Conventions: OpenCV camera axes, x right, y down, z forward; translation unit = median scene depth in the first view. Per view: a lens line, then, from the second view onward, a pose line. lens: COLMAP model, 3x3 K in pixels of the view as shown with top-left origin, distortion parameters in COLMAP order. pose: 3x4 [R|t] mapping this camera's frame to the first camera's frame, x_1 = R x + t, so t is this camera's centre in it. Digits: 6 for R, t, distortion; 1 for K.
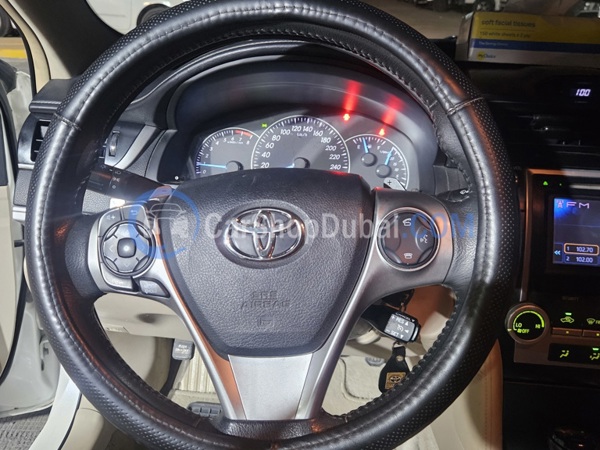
lens RADIAL K [[546.4, 0, 297.3], [0, 546.4, 226.8], [0, 0, 1]] dist [0.056503, -0.011757]
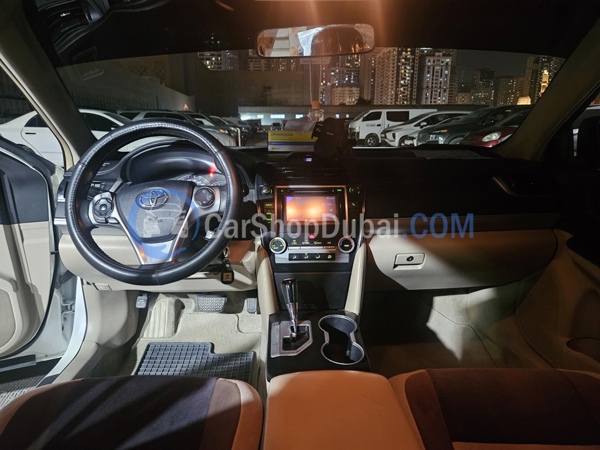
lens RADIAL K [[403.0, 0, 301.0], [0, 403.0, 220.1], [0, 0, 1]] dist [0.033683, -0.009617]
pose [[0.991527, -0.062793, 0.113714, 0.315525], [0.083715, 0.978256, -0.189755, 0.409007], [-0.099326, 0.197667, 0.975224, -0.775929]]
